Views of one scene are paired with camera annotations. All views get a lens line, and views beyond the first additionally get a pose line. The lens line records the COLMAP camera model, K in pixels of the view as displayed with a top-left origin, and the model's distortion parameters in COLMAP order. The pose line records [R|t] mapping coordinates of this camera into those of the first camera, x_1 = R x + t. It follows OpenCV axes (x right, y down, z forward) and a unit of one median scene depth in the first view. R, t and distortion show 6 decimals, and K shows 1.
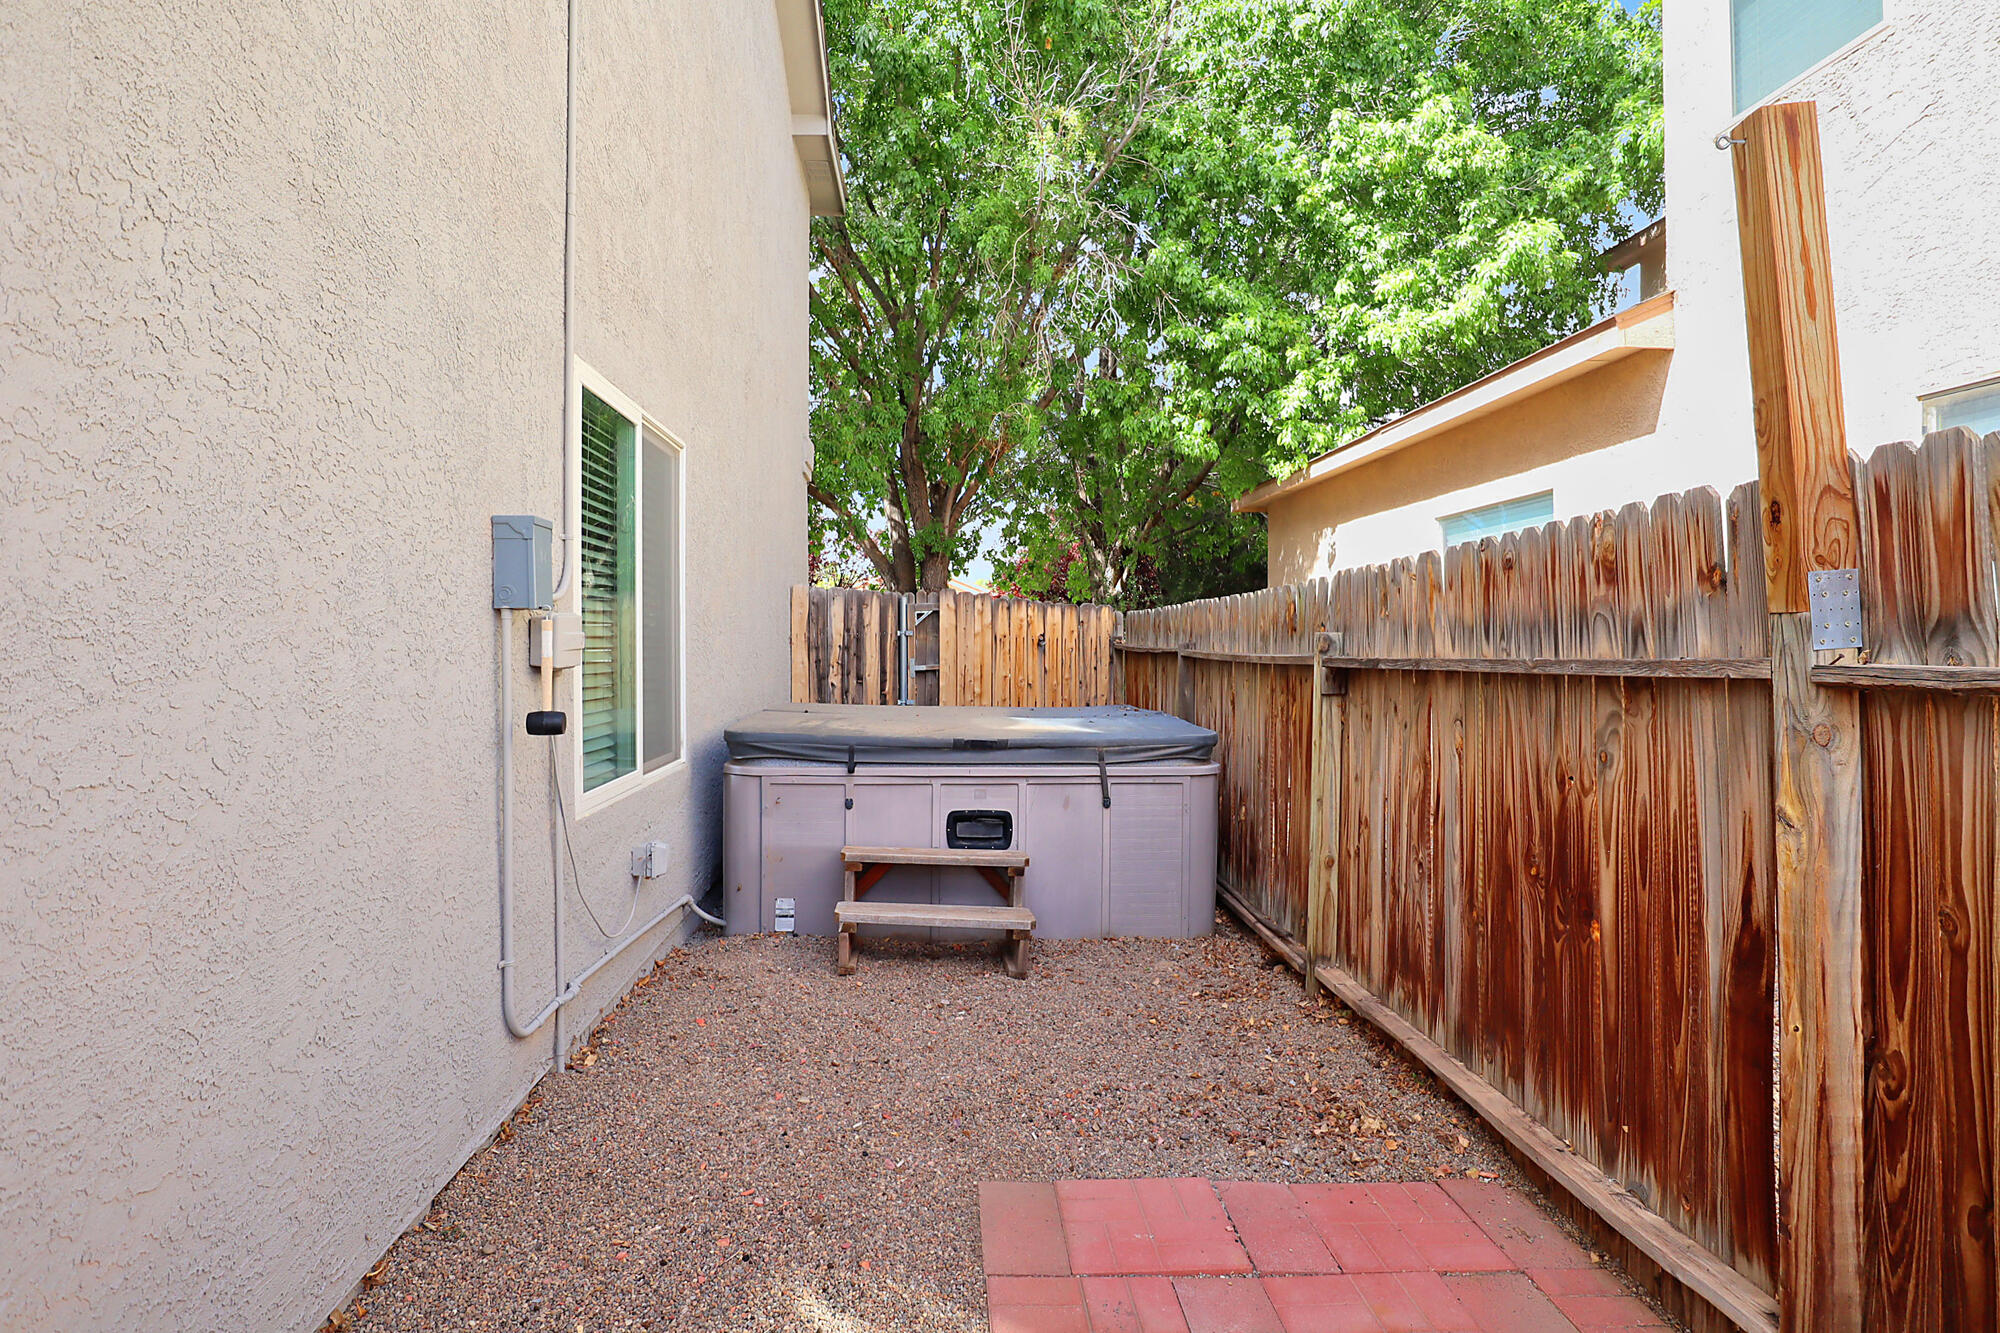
lens RADIAL K [[1026.2, 0, 1003.0], [0, 1026.2, 653.7], [0, 0, 1]] dist [-0.037752, 0.008451]
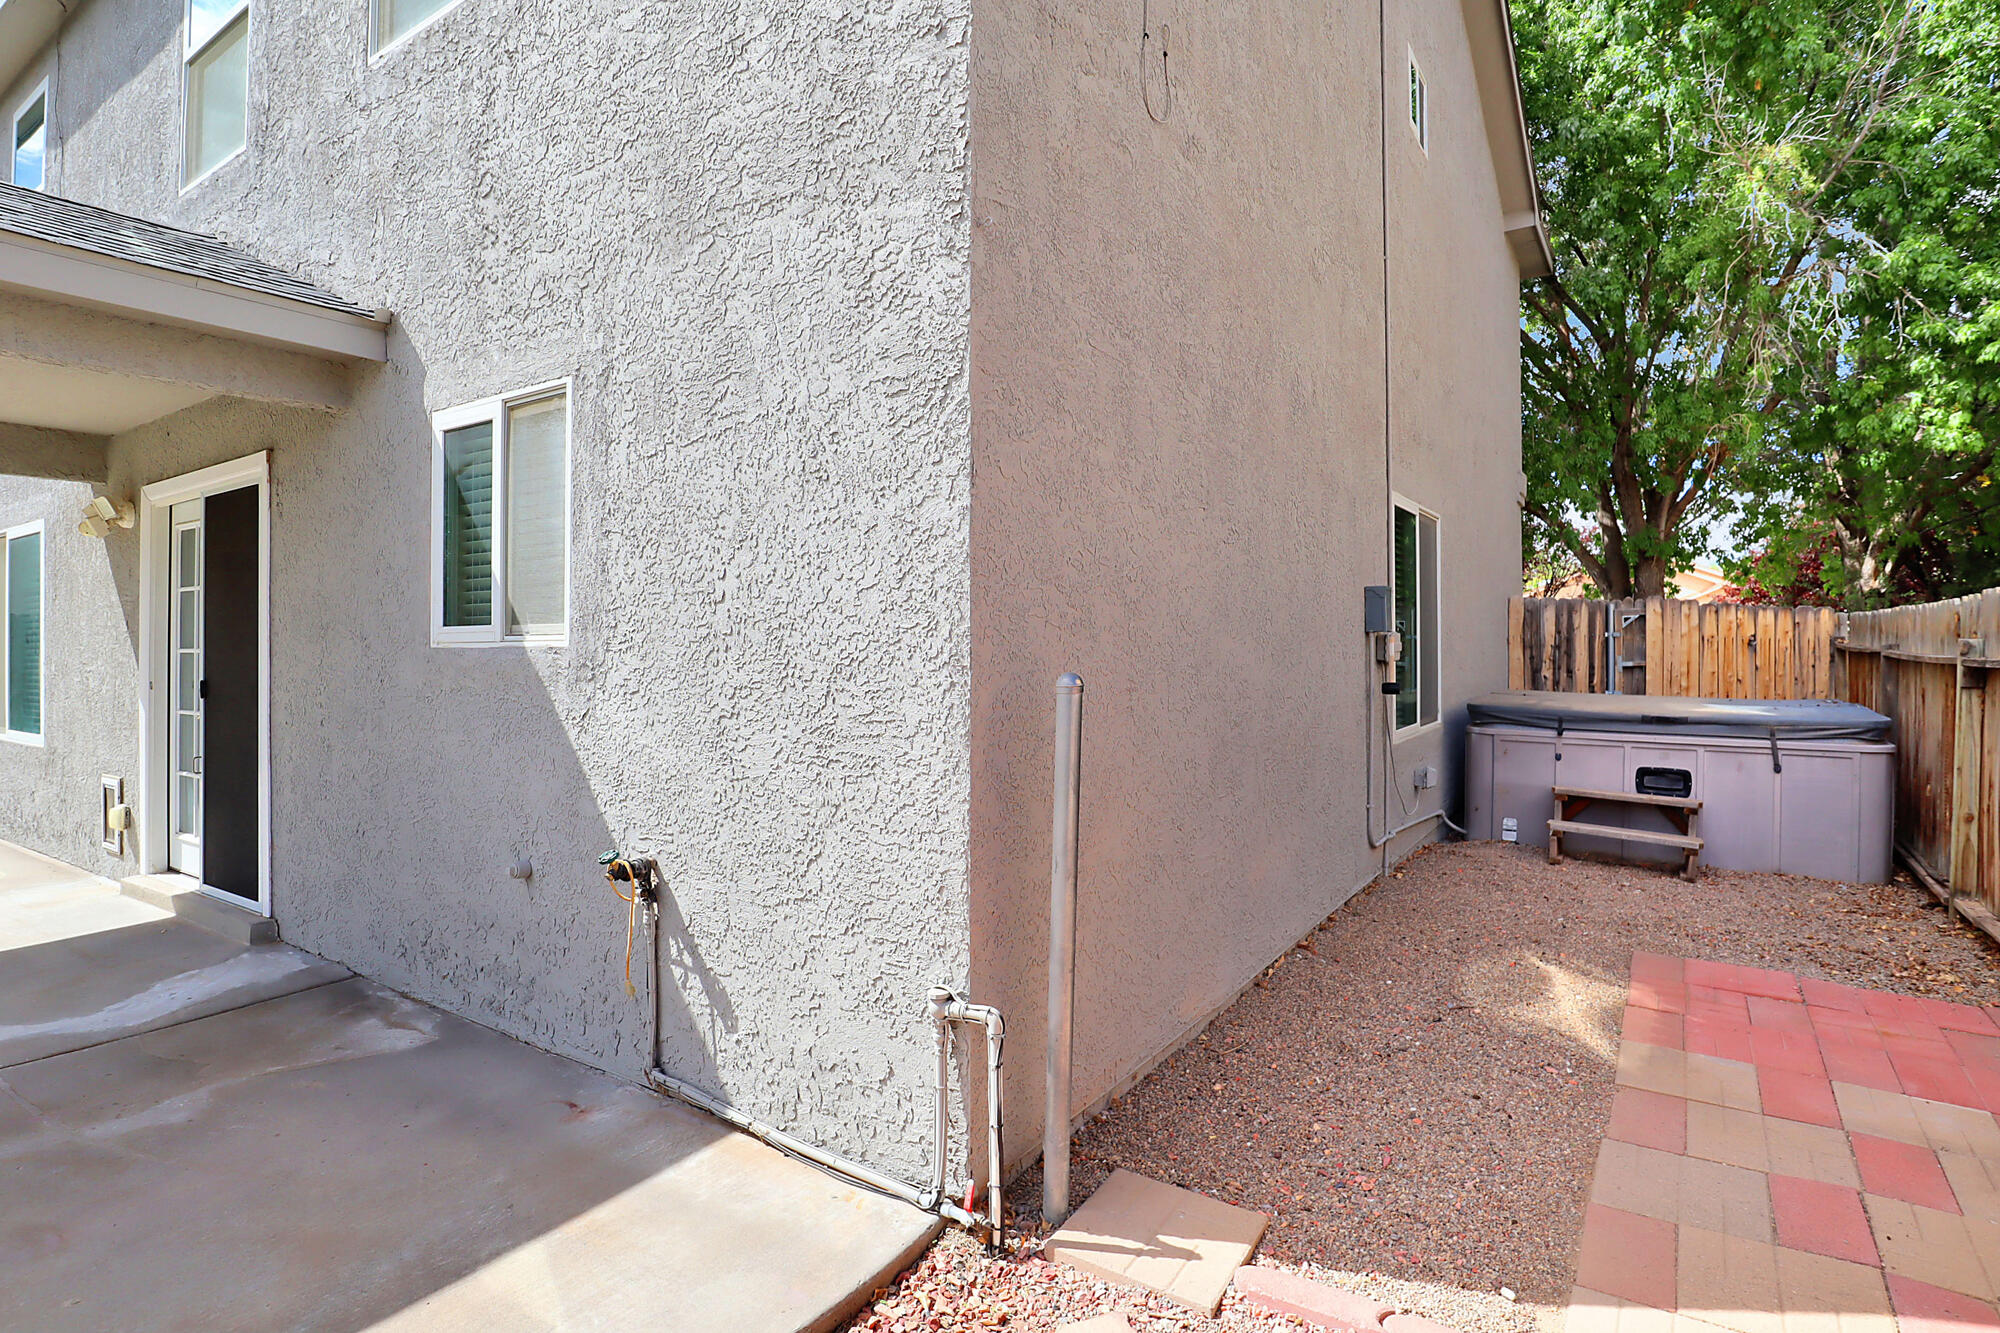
lens RADIAL K [[1026.2, 0, 1000.9], [0, 1026.2, 636.9], [0, 0, 1]] dist [-0.037752, 0.008451]
pose [[0.793330, -0.002833, -0.608785, 0.055988], [-0.003565, 0.999950, -0.009300, -0.003802], [0.608781, 0.009549, 0.793281, -0.353220]]
